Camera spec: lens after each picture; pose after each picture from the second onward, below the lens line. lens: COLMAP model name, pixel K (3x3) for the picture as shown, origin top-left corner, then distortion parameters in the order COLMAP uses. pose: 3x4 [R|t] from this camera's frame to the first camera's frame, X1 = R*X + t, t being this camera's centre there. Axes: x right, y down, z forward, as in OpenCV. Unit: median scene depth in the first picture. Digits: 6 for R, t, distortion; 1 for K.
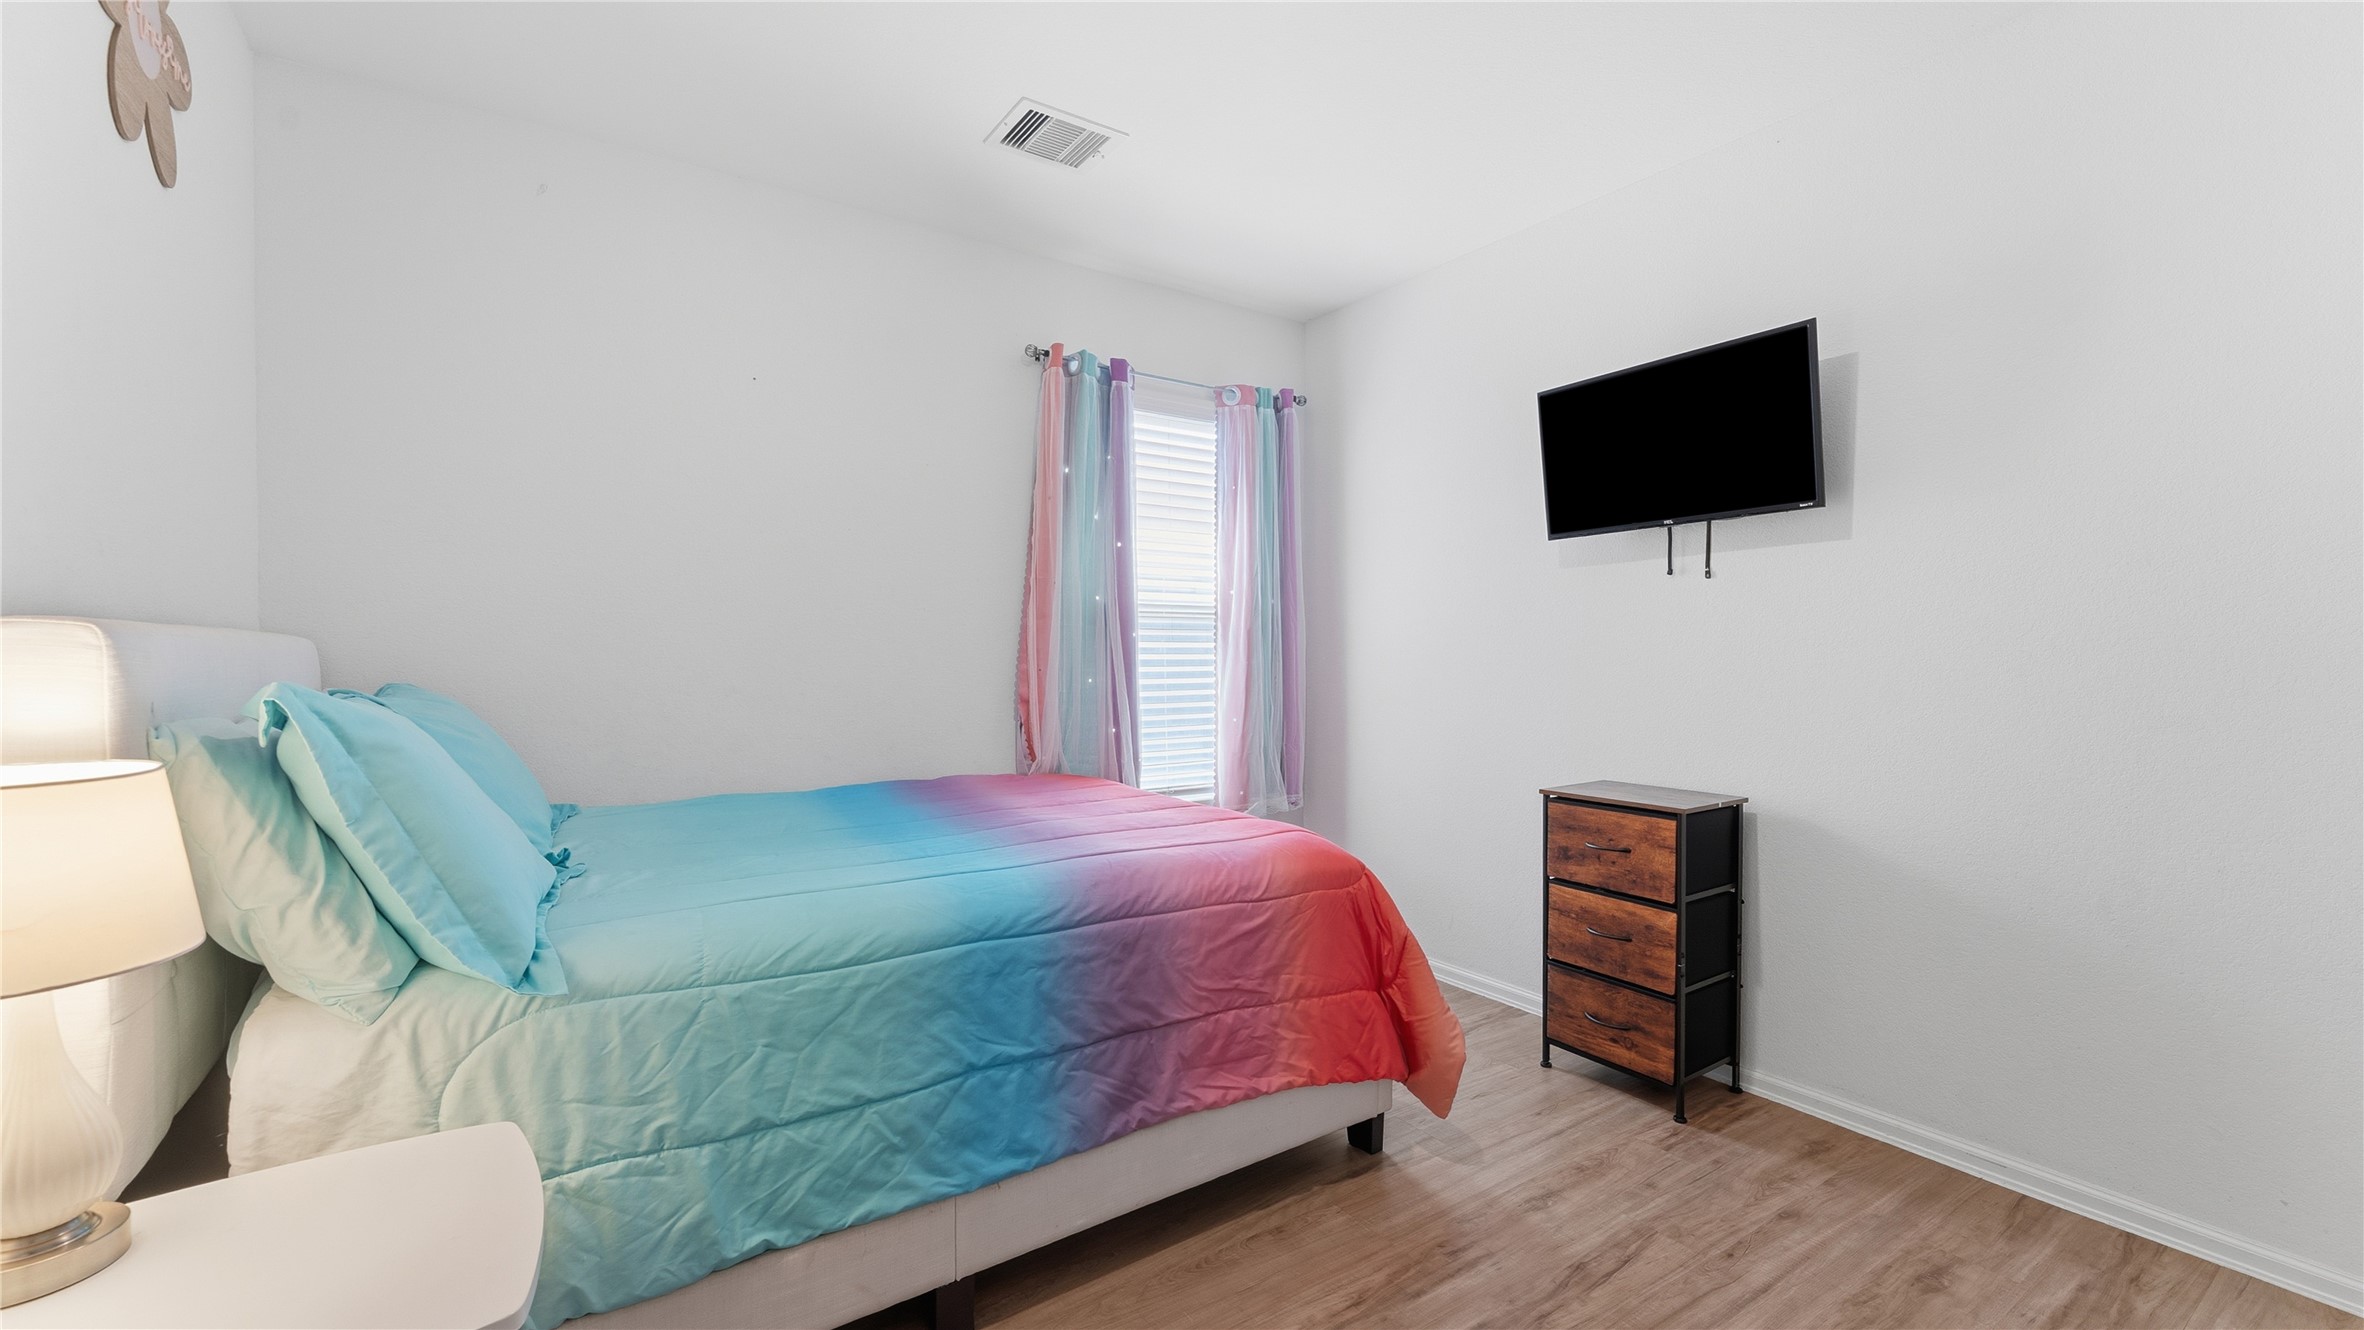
lens RADIAL K [[953.2, 0, 1183.6], [0, 953.2, 663.6], [0, 0, 1]] dist [0.001293, -0.000104]
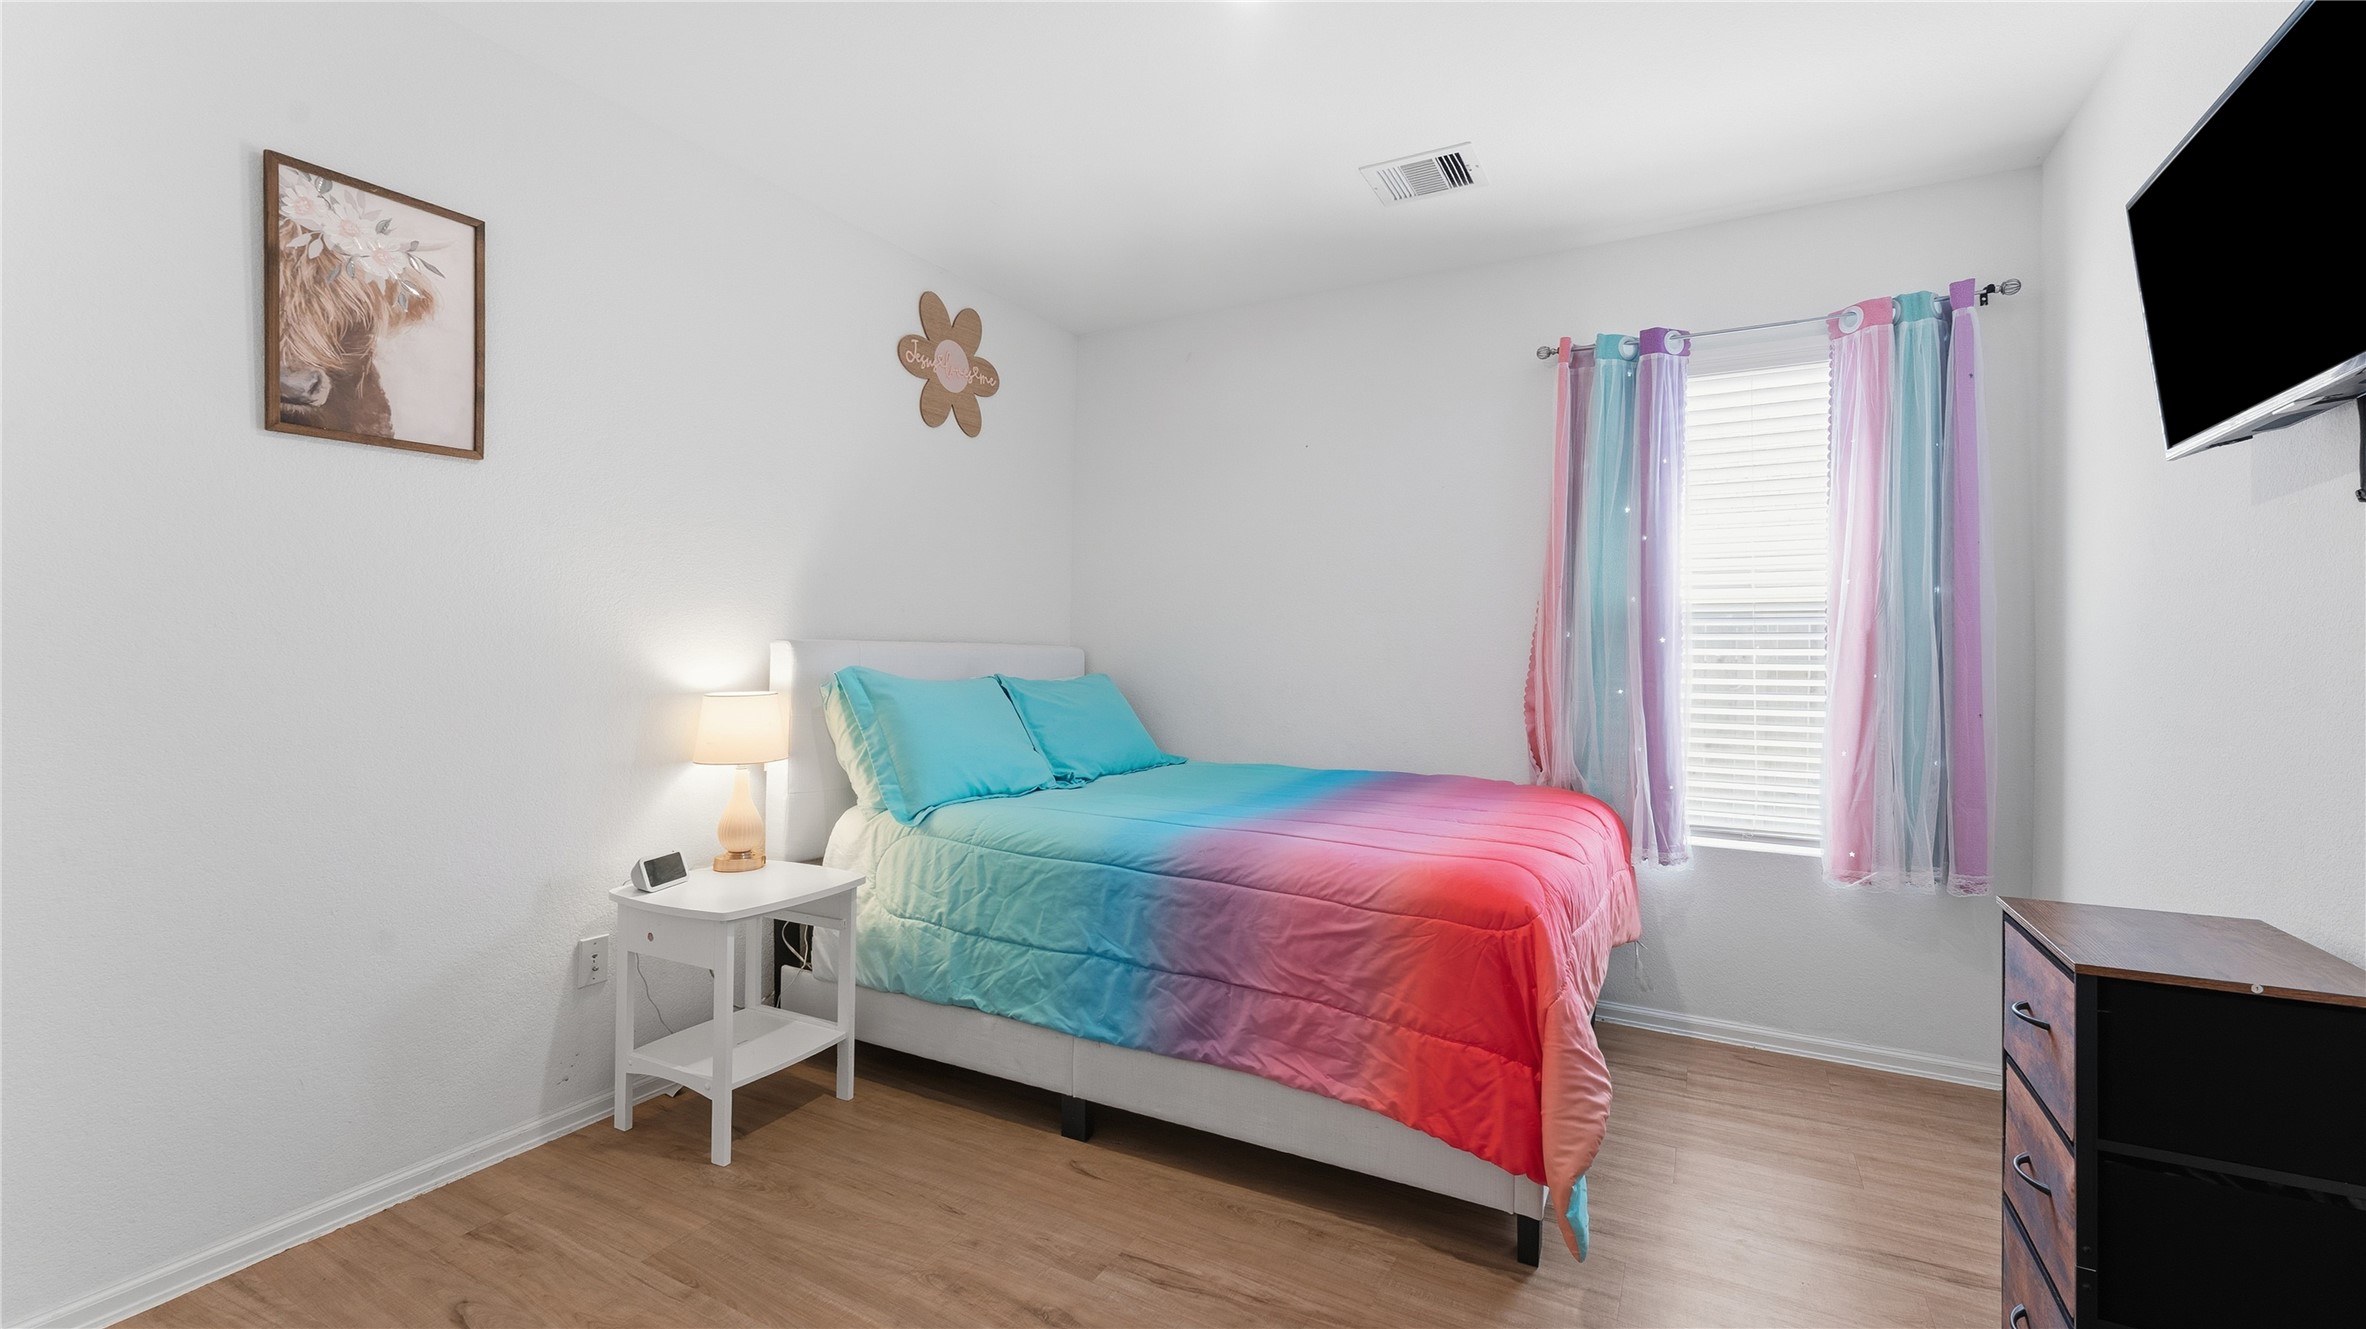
lens RADIAL K [[969.8, 0, 1192.7], [0, 969.8, 637.7], [0, 0, 1]] dist [0.000357, 0.000059]
pose [[0.466498, -0.011940, -0.884442, 0.977255], [-0.020957, 0.999479, -0.024546, -0.004468], [0.884274, 0.029986, 0.466005, 0.399831]]
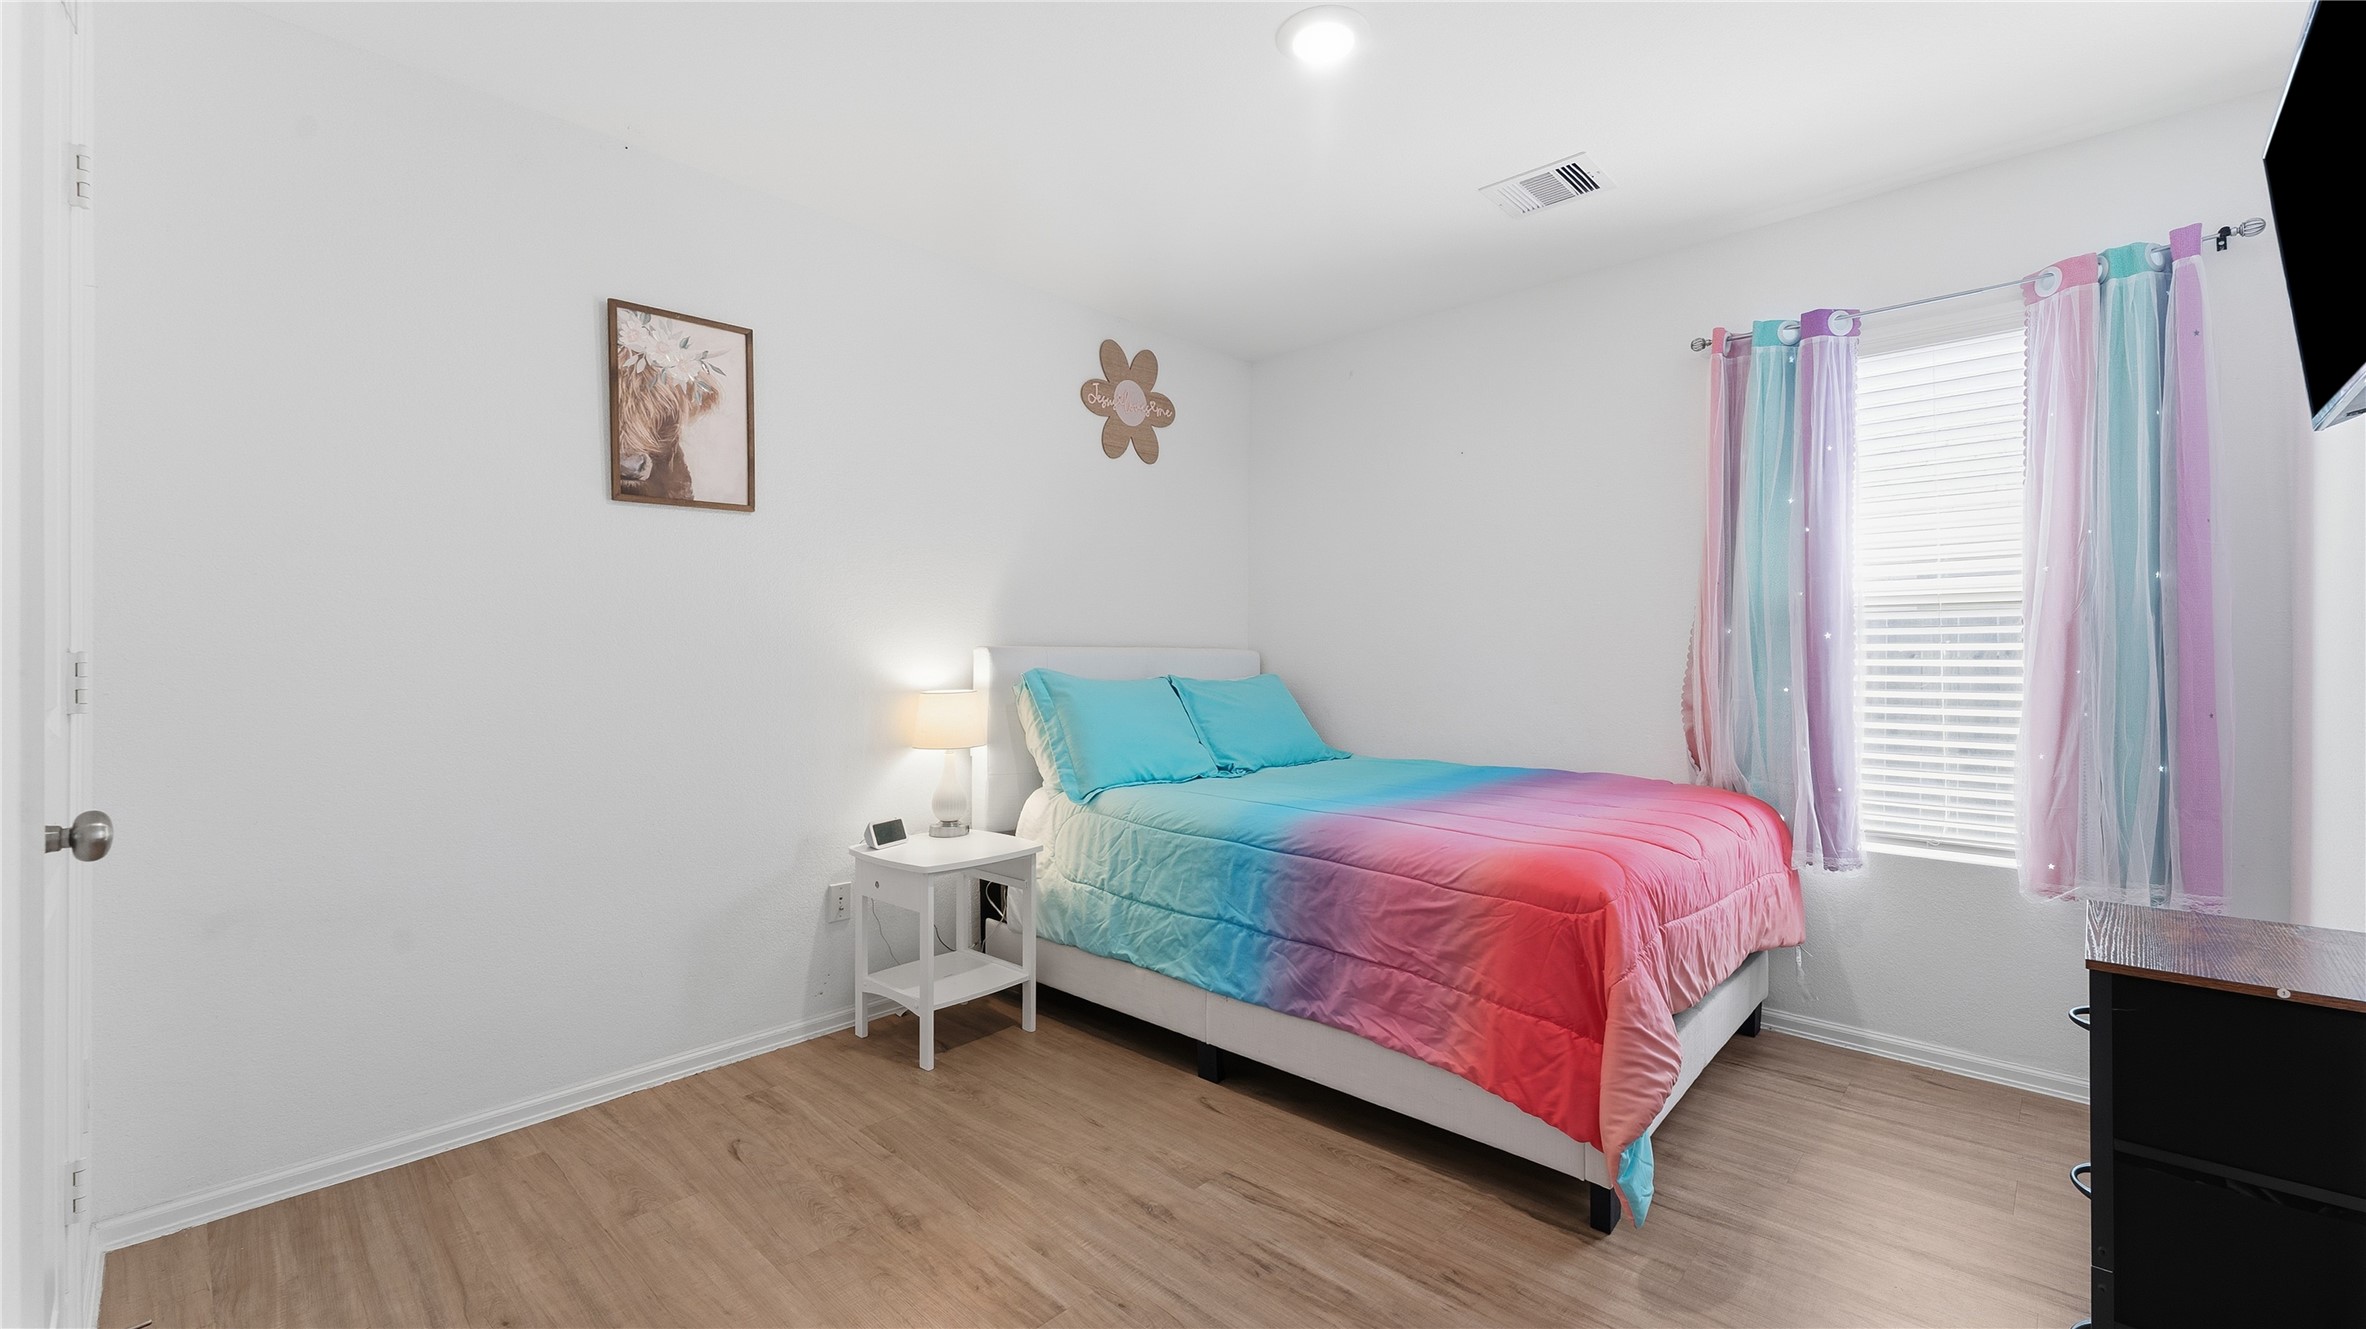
lens RADIAL K [[951.9, 0, 1193.9], [0, 951.9, 644.1], [0, 0, 1]] dist [0.000072, -0.000224]
pose [[0.229804, -0.013455, -0.973144, 1.161218], [-0.012666, 0.999778, -0.016814, -0.004783], [0.973154, 0.016190, 0.229583, 0.513841]]
